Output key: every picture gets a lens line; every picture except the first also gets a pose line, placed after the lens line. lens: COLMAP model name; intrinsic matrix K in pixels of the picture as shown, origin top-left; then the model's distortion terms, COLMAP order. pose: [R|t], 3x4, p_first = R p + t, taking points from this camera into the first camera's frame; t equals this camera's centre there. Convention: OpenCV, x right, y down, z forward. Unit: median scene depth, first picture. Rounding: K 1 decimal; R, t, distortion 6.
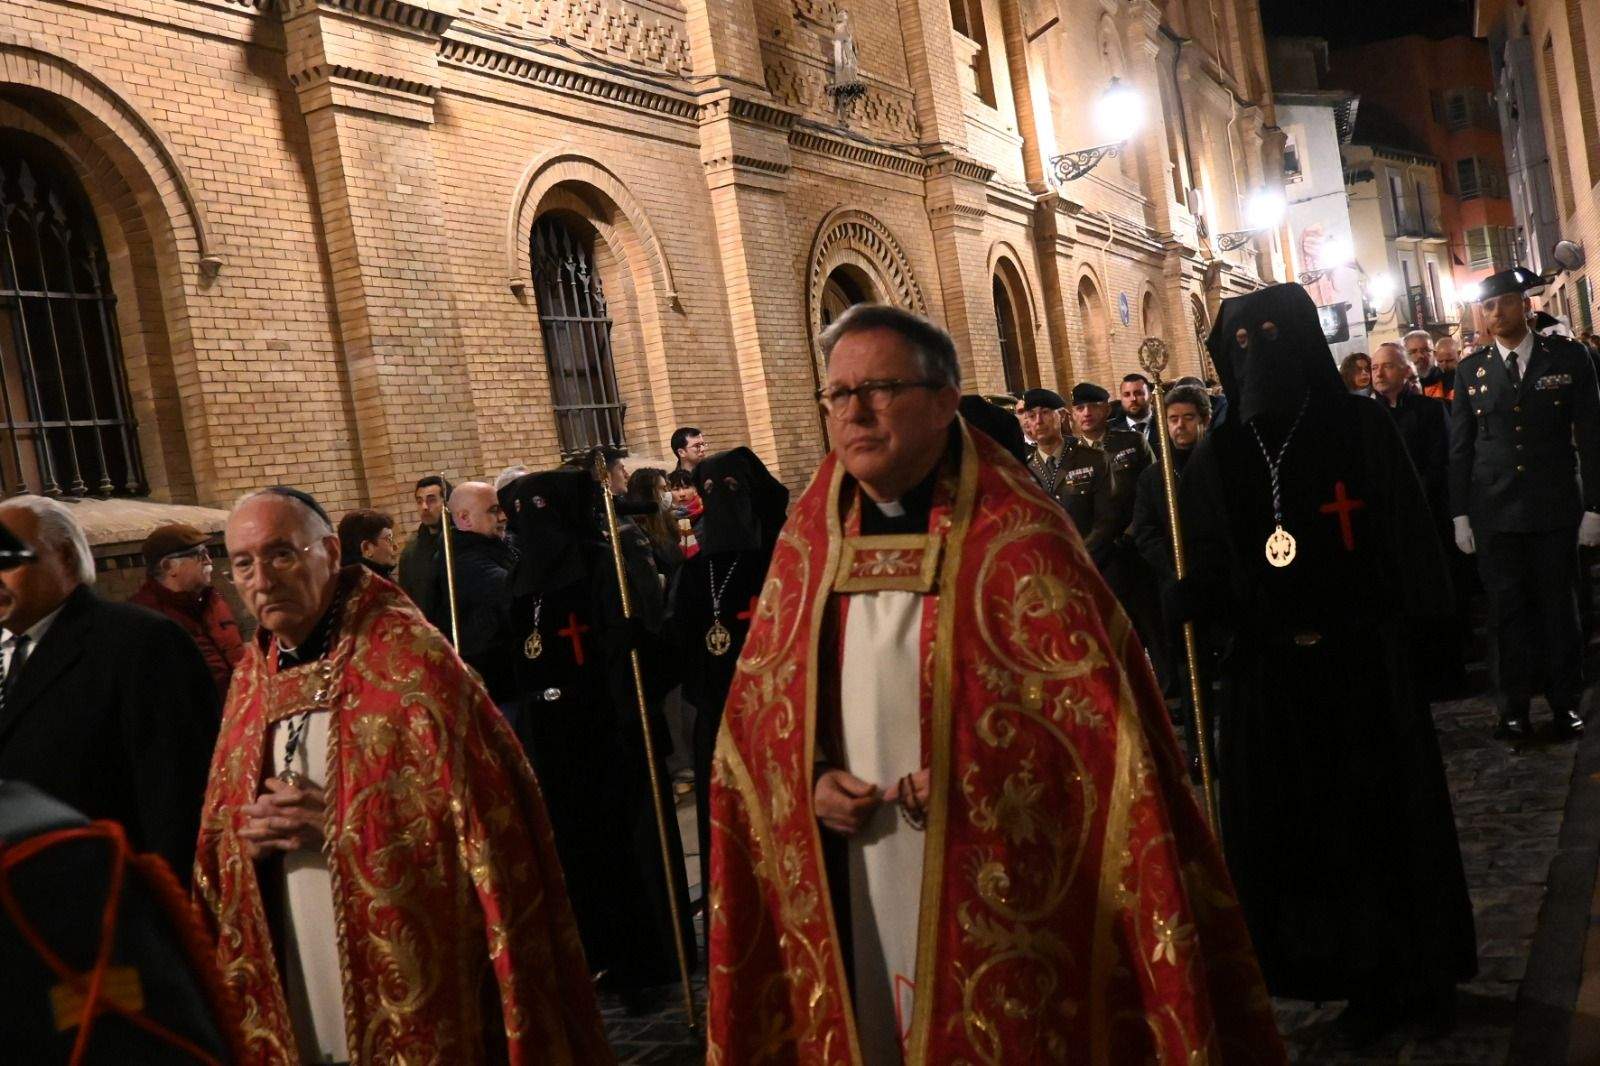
lens RADIAL K [[1607.7, 0, 758.8], [0, 1607.7, 578.6], [0, 0, 1]] dist [-0.002273, -0.002432]
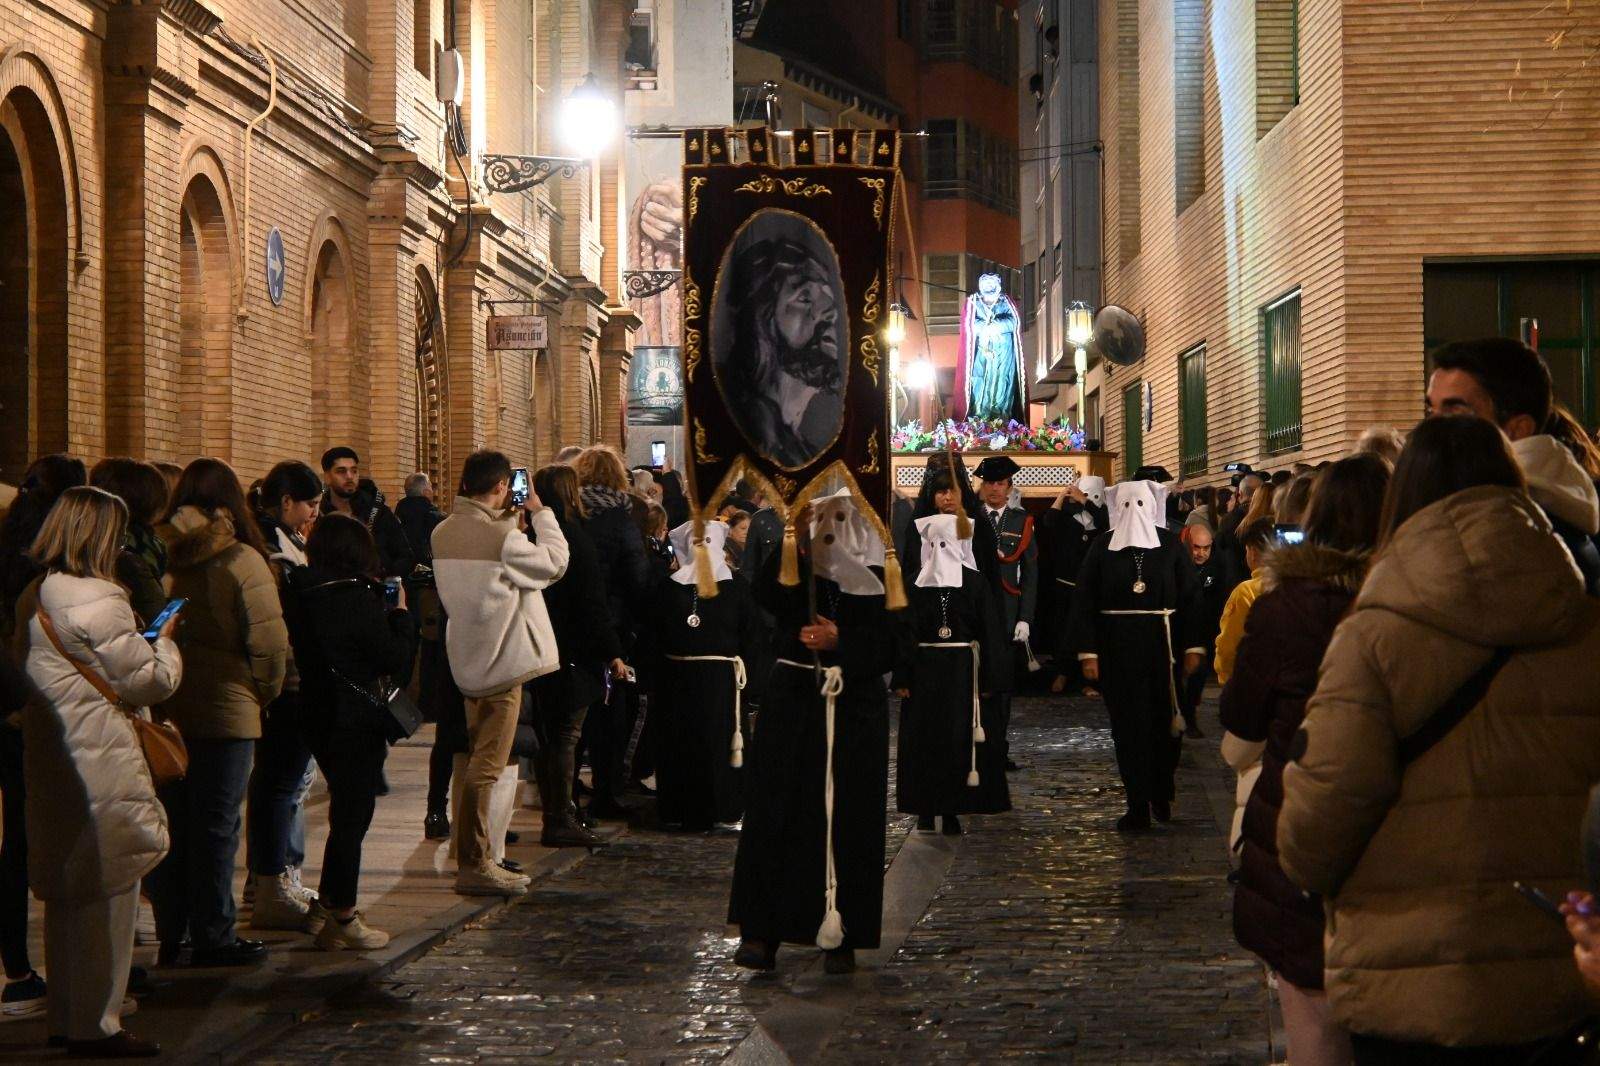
lens RADIAL K [[3380.0, 0, 796.2], [0, 3380.0, 534.4], [0, 0, 1]] dist [0.014508, 0.104549]
pose [[0.911633, 0.158096, 0.379384, 0.020126], [-0.124661, 0.985937, -0.111305, -0.010808], [-0.391645, 0.054175, 0.918520, 0.120935]]
